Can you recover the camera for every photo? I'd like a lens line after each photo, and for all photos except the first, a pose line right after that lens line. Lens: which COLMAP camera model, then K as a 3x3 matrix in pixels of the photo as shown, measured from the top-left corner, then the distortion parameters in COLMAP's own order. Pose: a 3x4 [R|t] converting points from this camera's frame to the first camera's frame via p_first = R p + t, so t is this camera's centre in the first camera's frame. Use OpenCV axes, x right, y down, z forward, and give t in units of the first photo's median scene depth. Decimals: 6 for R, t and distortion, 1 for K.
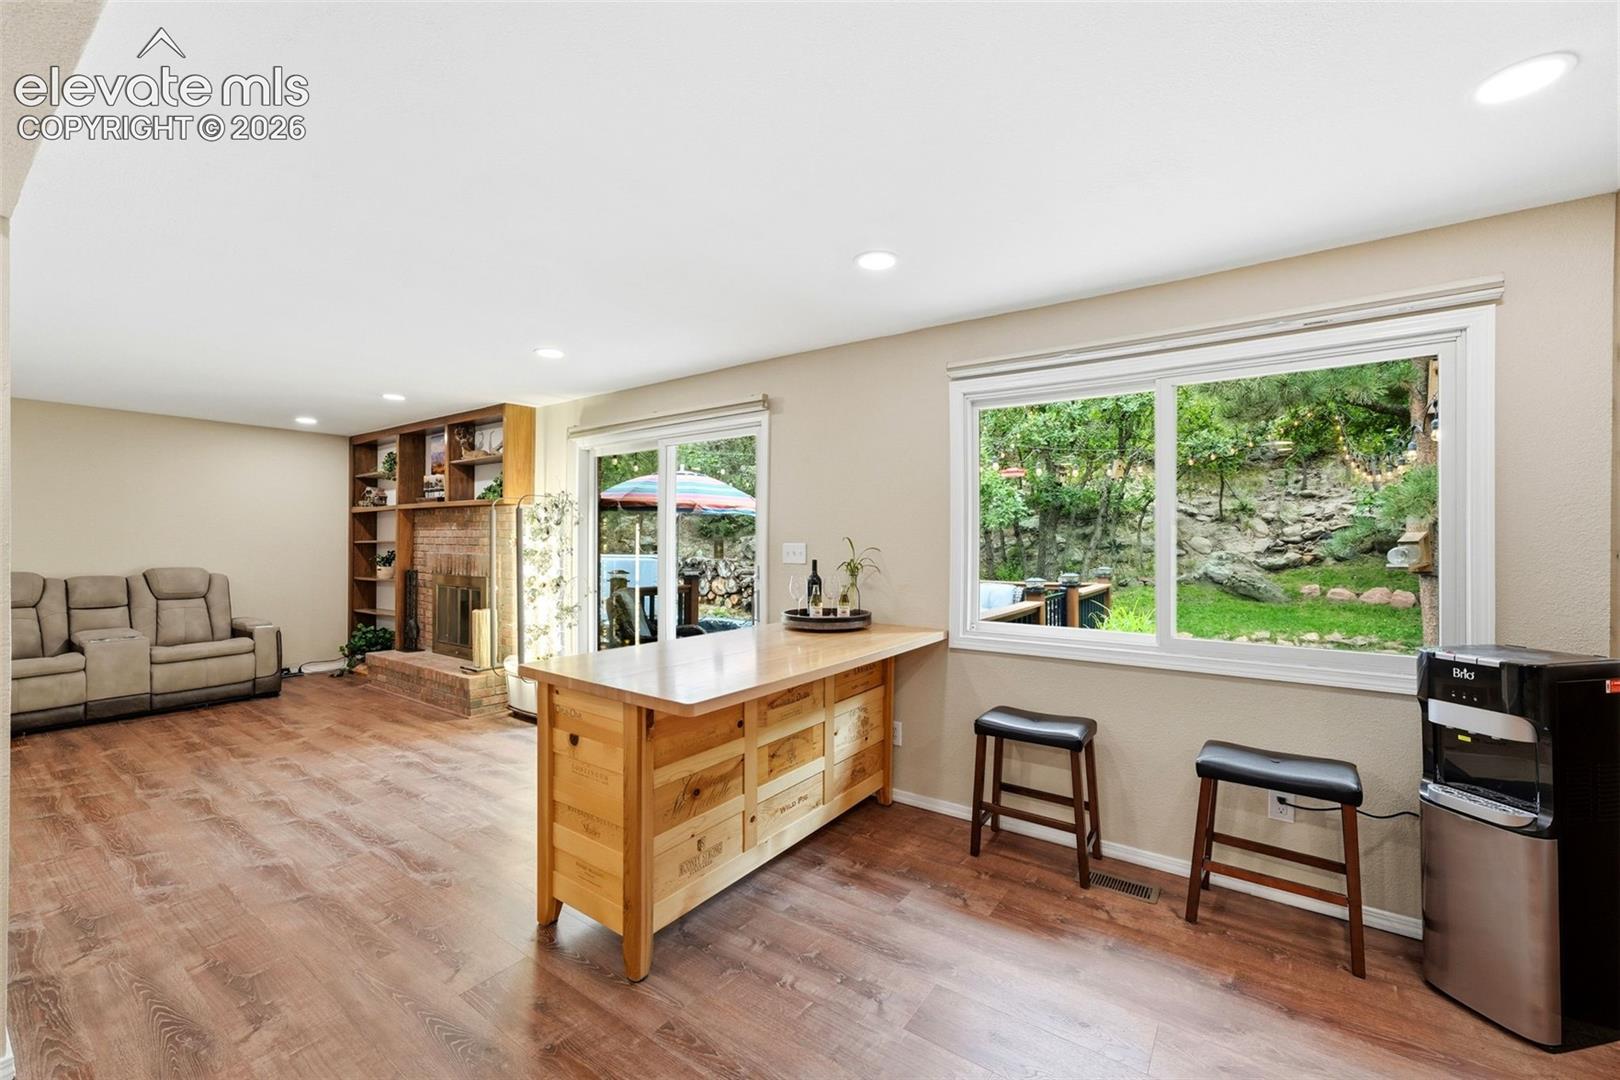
lens RADIAL K [[654.3, 0, 818.9], [0, 654.3, 518.1], [0, 0, 1]] dist [0.005022, 0.002909]
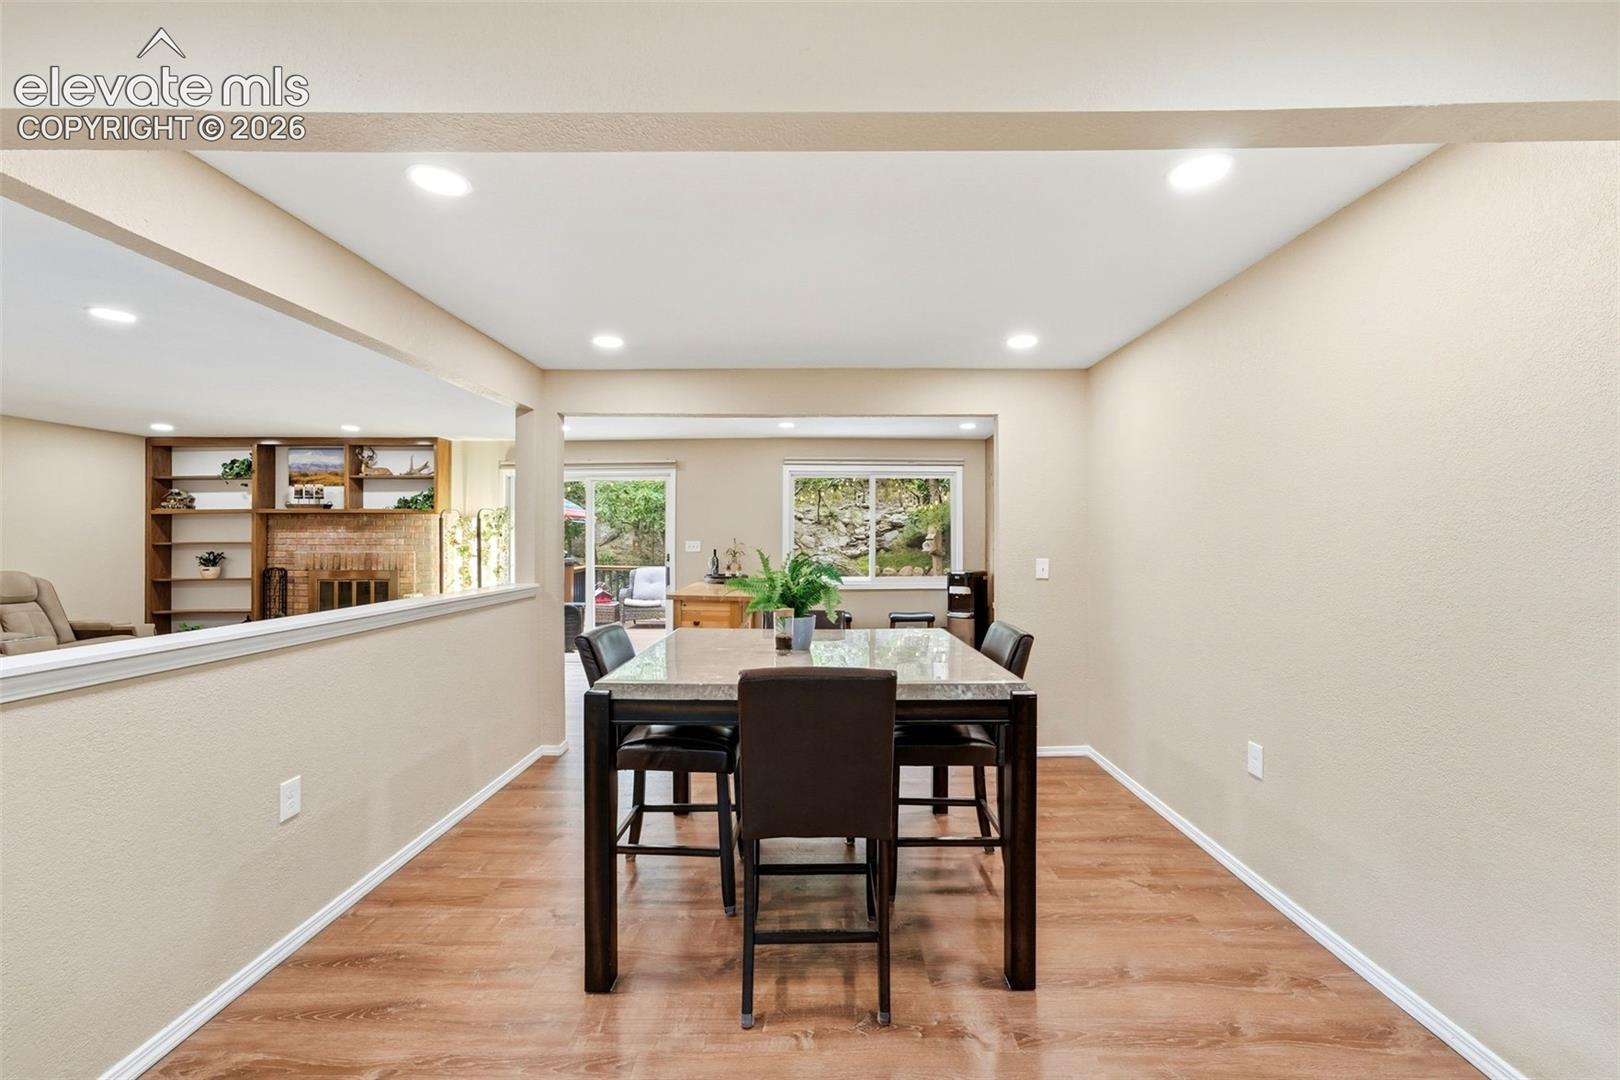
lens RADIAL K [[666.6, 0, 810.2], [0, 666.6, 538.7], [0, 0, 1]] dist [0.006578, 0.001855]
pose [[0.832020, -0.004550, 0.554727, -0.517254], [-0.015012, 0.999415, 0.030715, -0.020706], [-0.554543, -0.033883, 0.831465, -0.475315]]
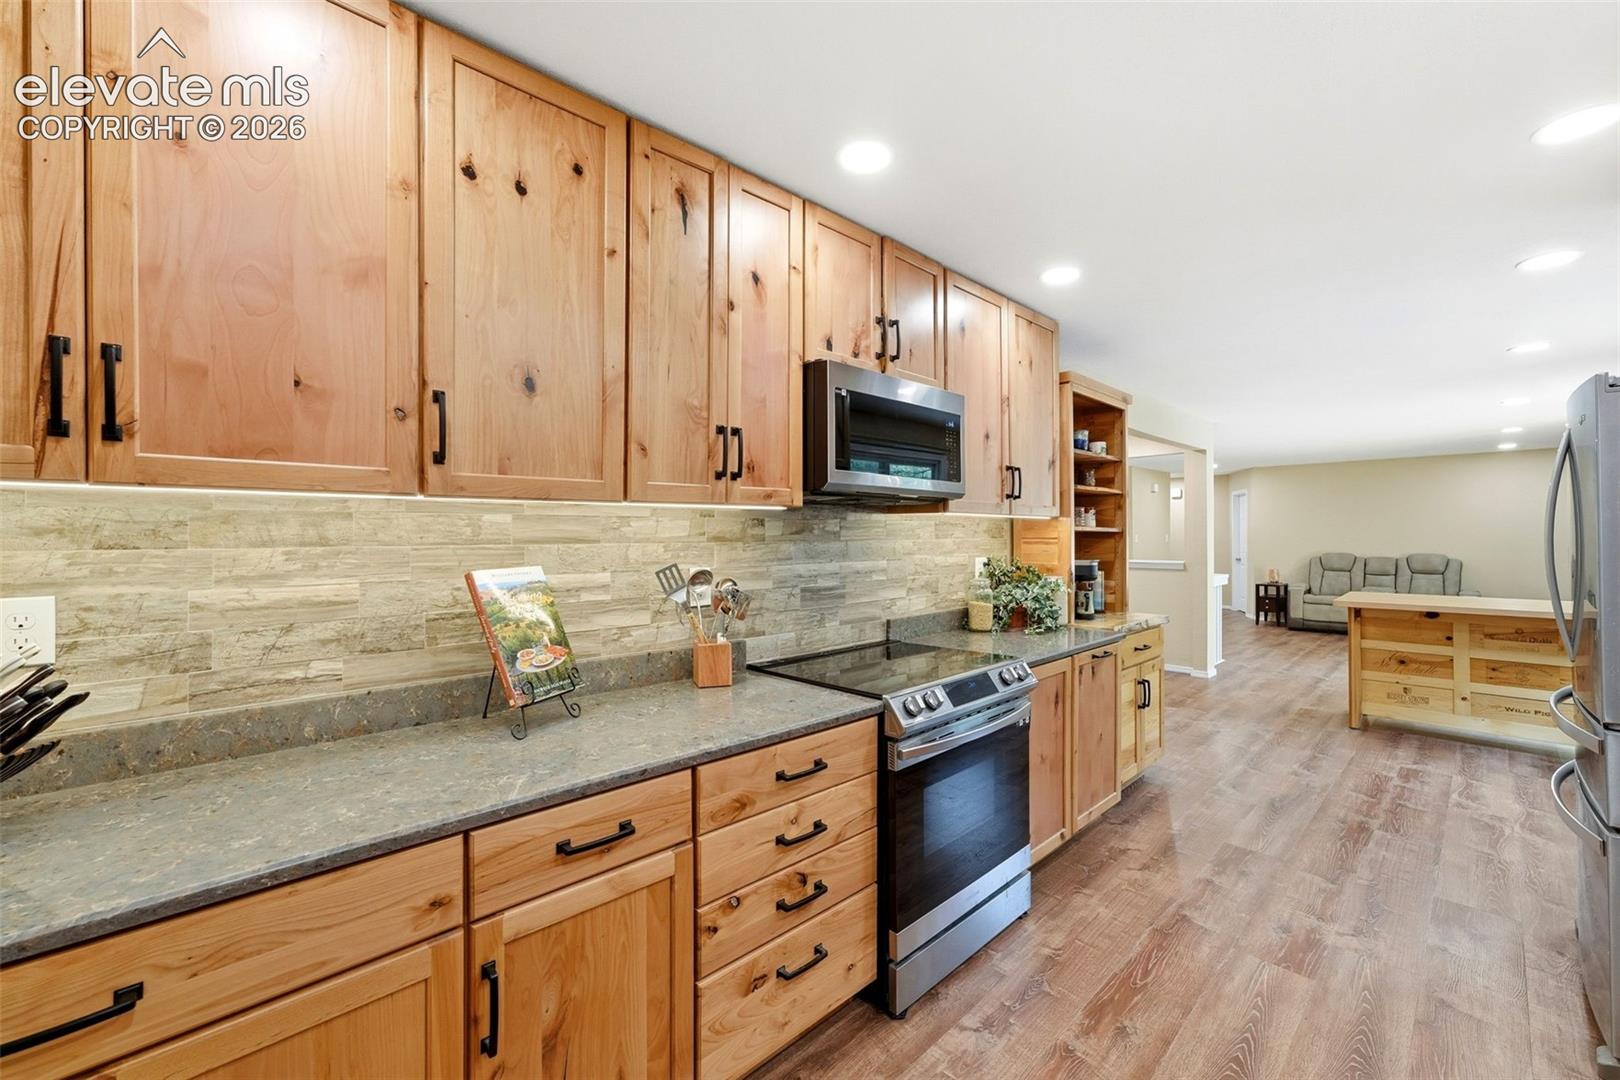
lens RADIAL K [[654.3, 0, 817.7], [0, 654.3, 536.6], [0, 0, 1]] dist [0.005022, 0.002909]
pose [[-0.176022, -0.001555, -0.984385, 0.773664], [0.026182, 0.999638, -0.006261, 0.007715], [0.984038, -0.026876, -0.175917, -0.127265]]
